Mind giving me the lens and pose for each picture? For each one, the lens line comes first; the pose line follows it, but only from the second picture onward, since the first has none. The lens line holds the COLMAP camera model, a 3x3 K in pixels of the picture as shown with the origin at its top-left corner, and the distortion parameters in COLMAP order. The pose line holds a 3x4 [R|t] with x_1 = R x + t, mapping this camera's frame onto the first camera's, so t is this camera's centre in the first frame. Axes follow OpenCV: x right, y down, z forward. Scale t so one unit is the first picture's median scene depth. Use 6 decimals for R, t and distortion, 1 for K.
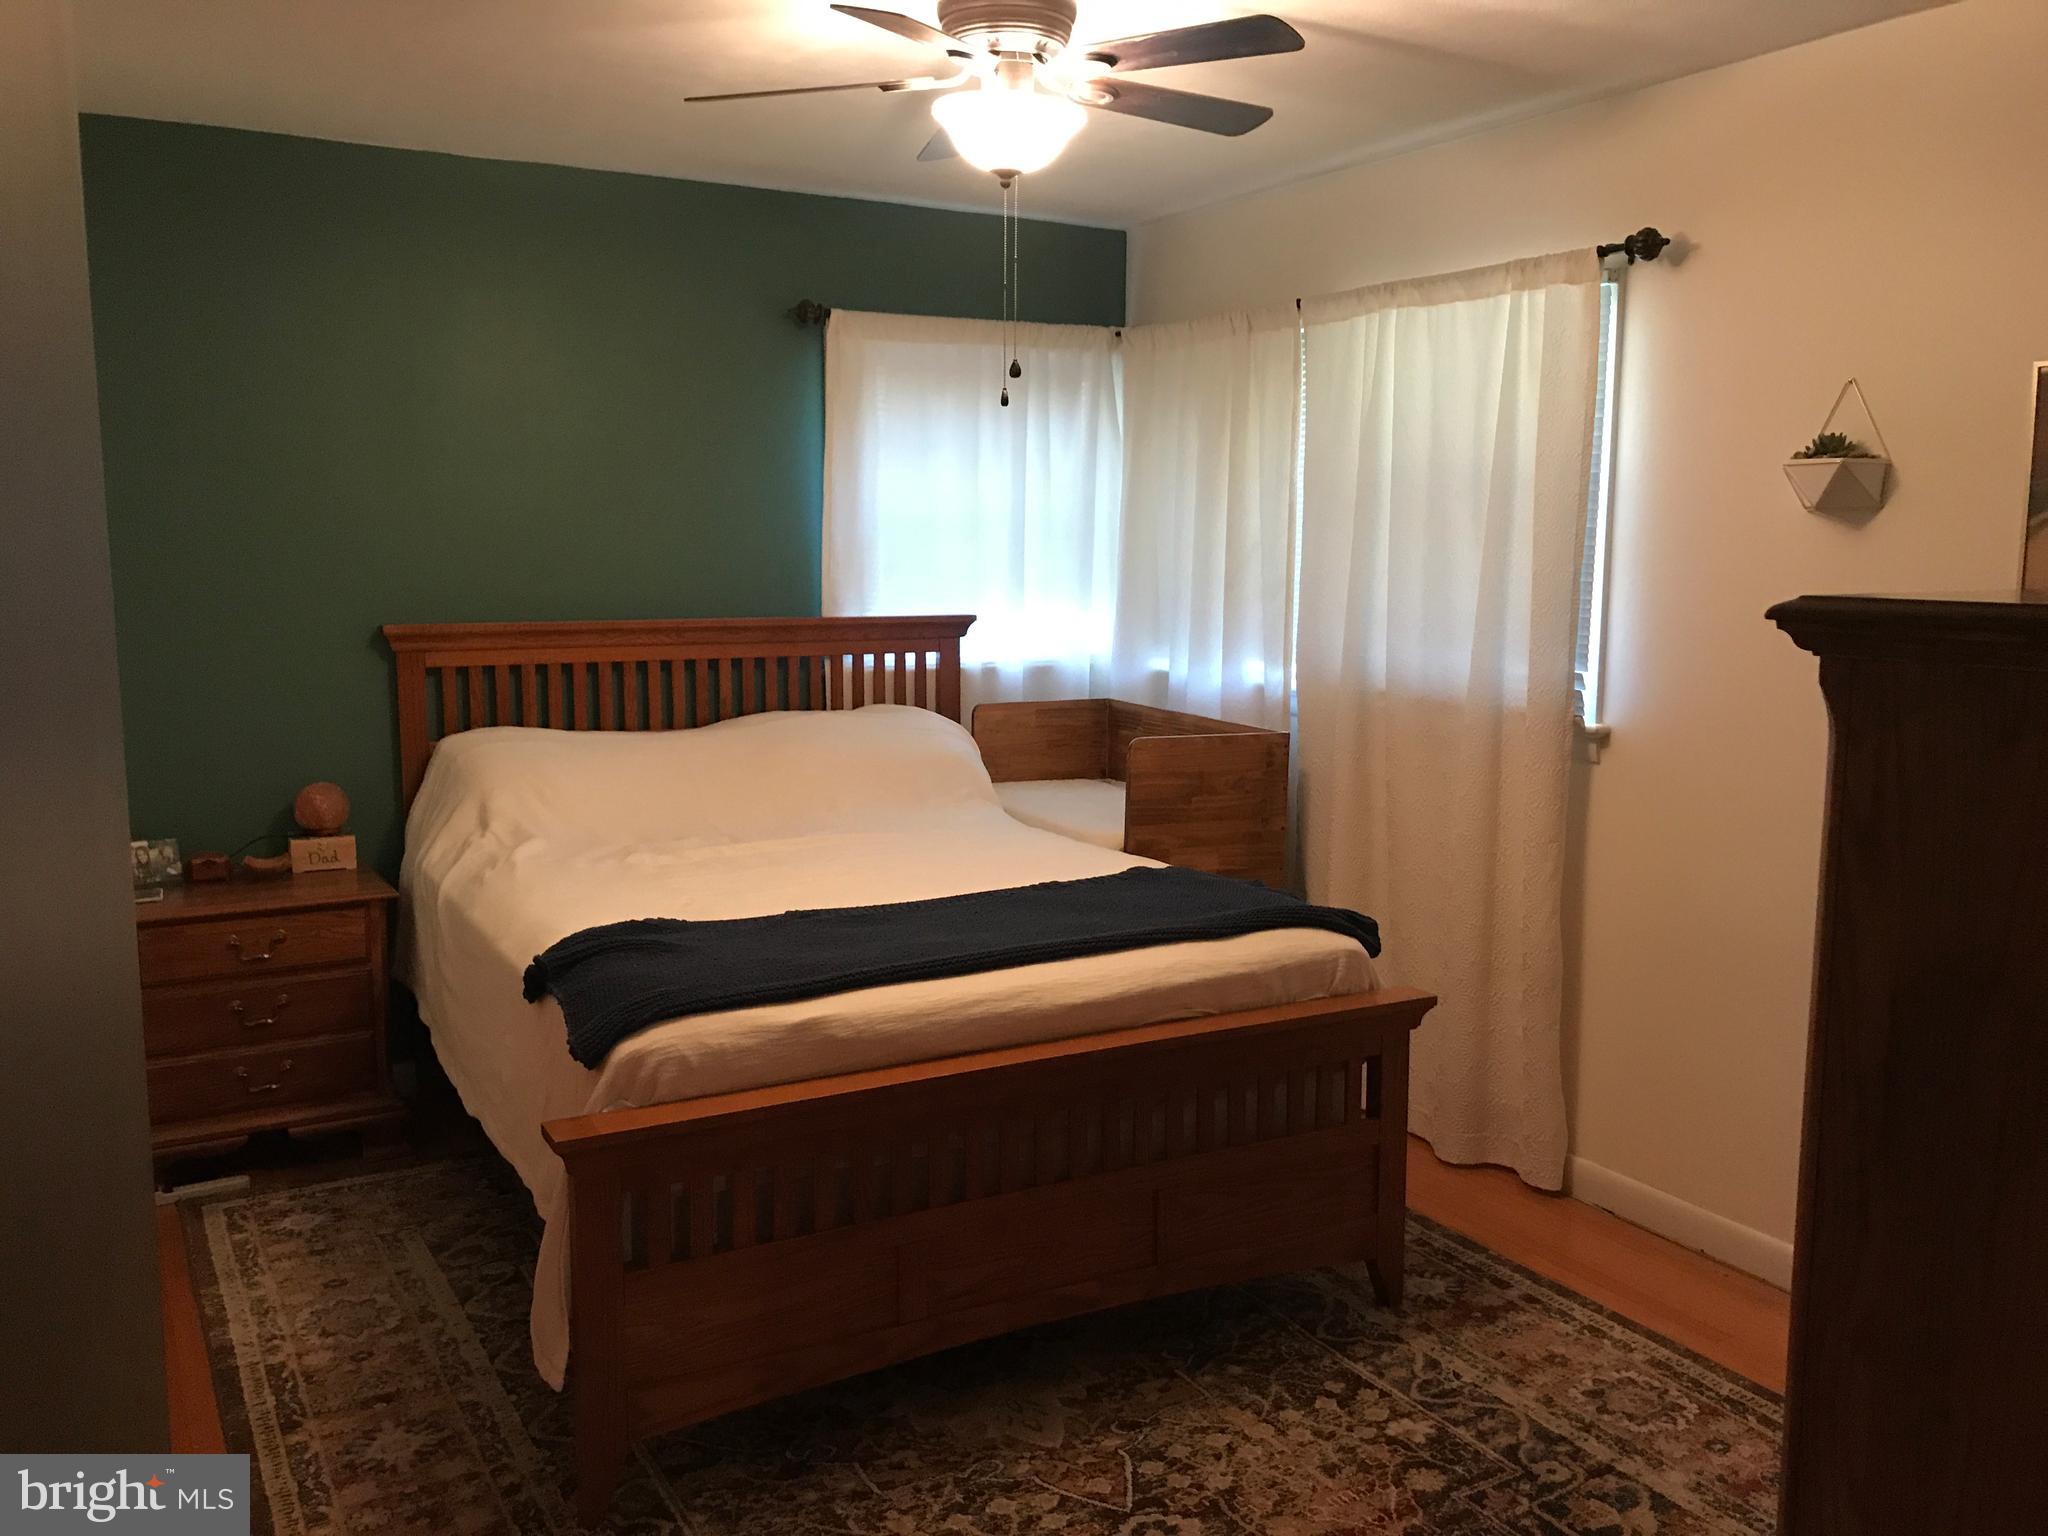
lens RADIAL K [[1686.9, 0, 1022.5], [0, 1686.9, 767.2], [0, 0, 1]] dist [0.028933, -0.027931]
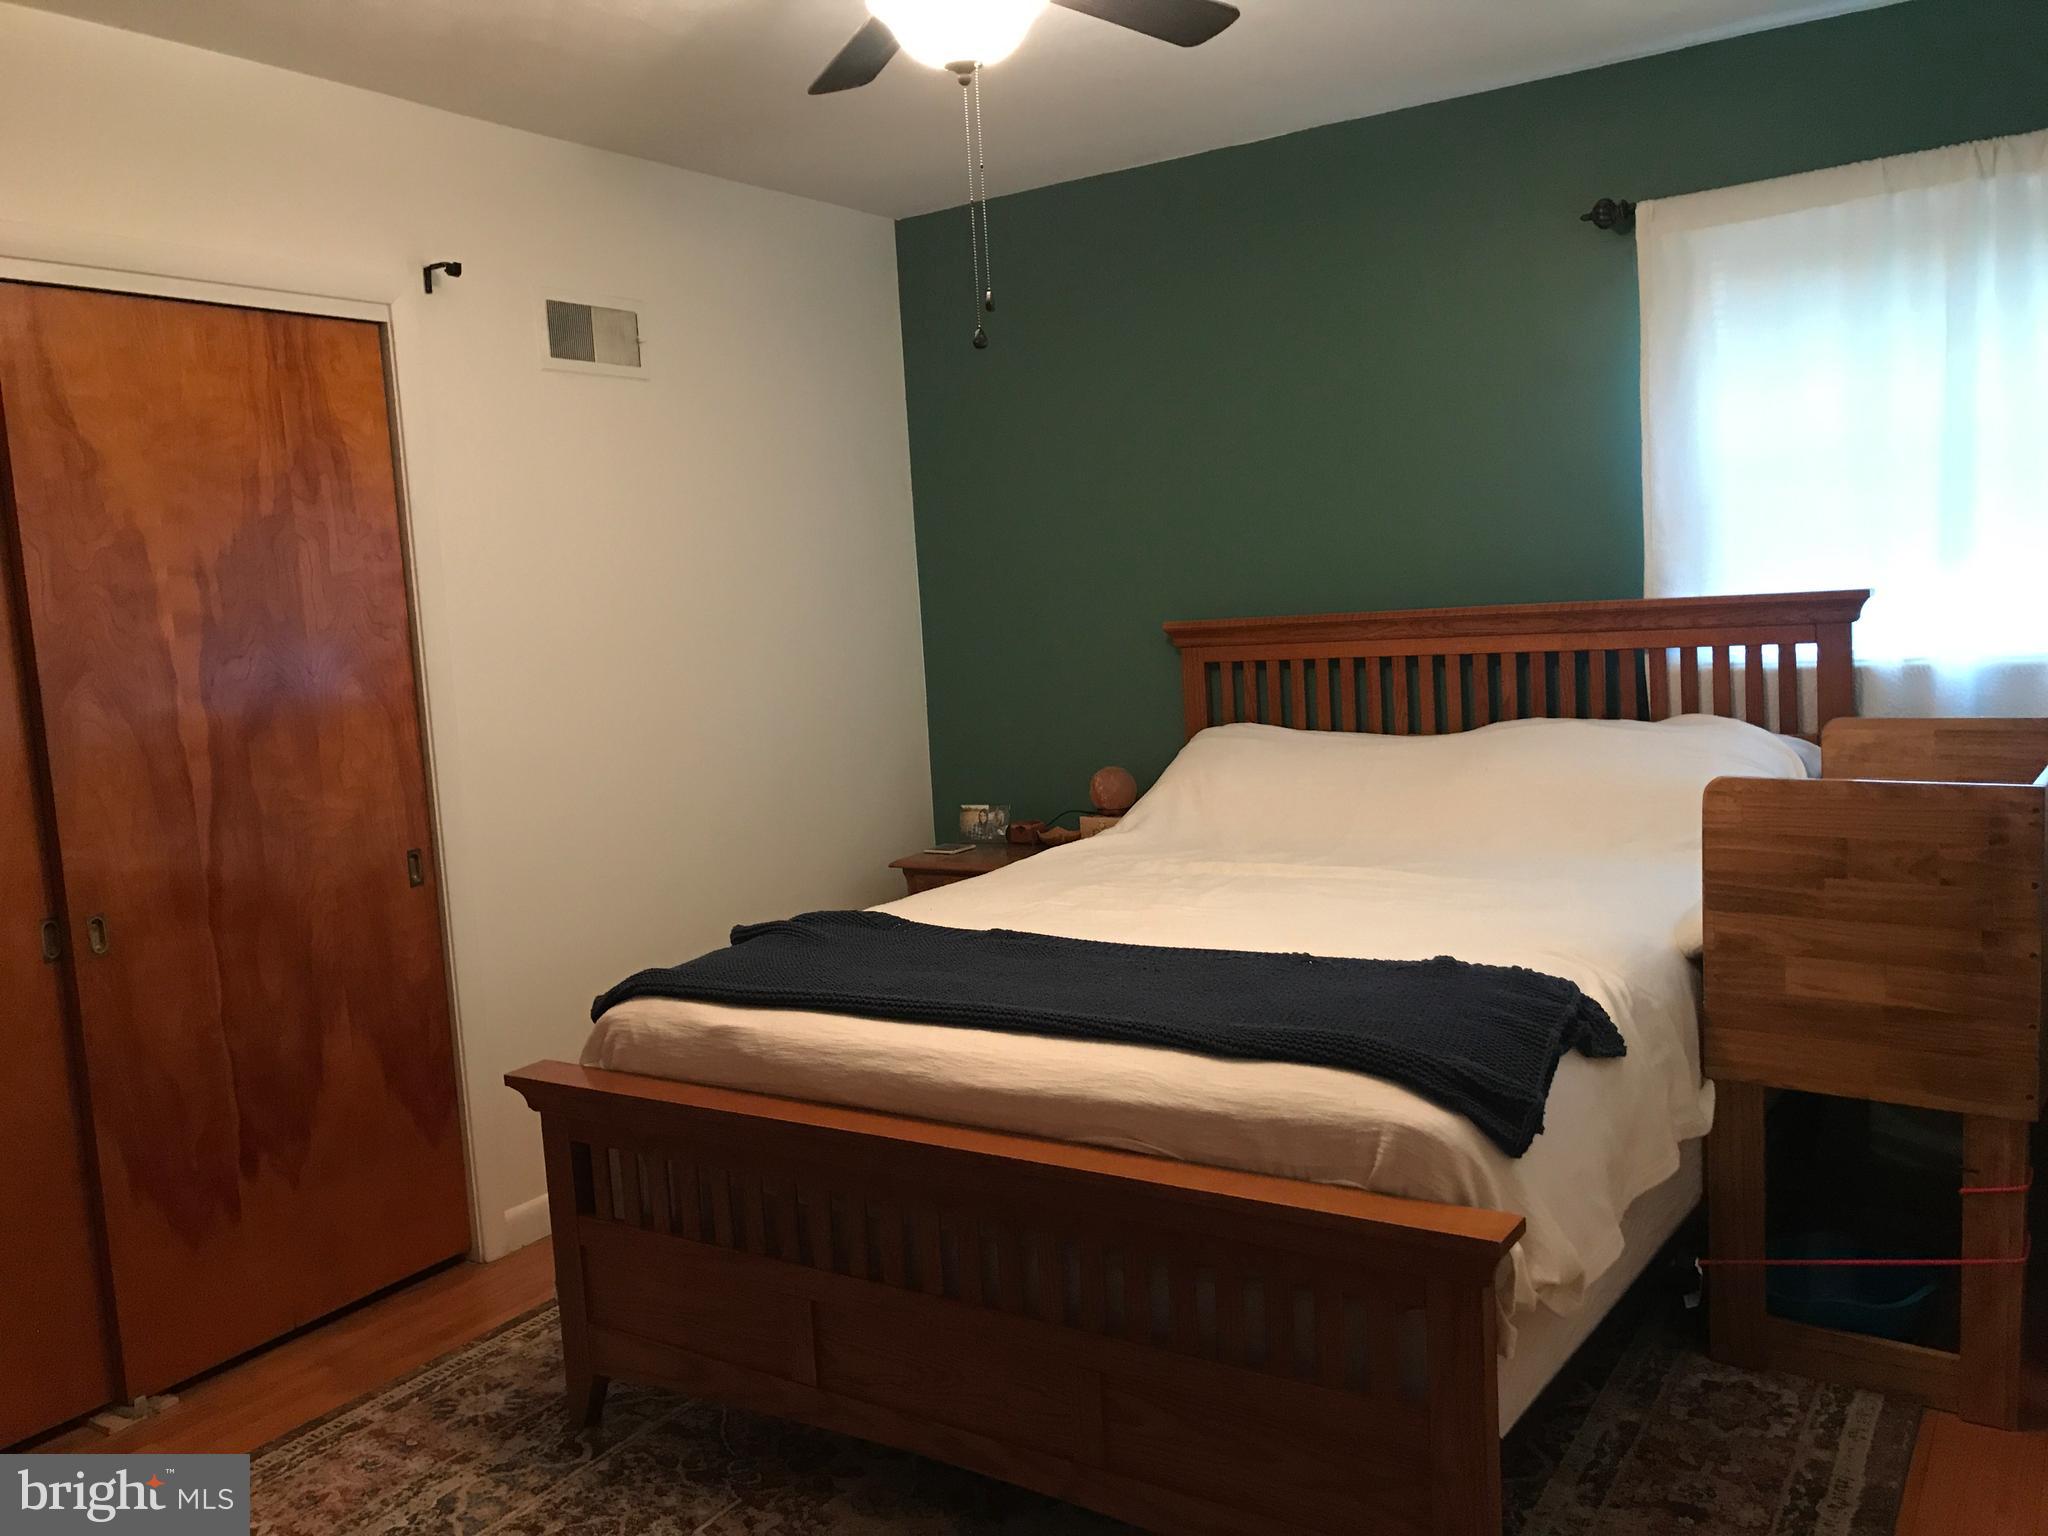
lens RADIAL K [[1686.9, 0, 1024.3], [0, 1686.9, 770.4], [0, 0, 1]] dist [0.028933, -0.027931]
pose [[0.457959, 0.064842, -0.886605, 0.473454], [-0.057829, 0.997397, 0.043075, -0.029121], [0.887090, 0.031545, 0.460517, 0.411456]]
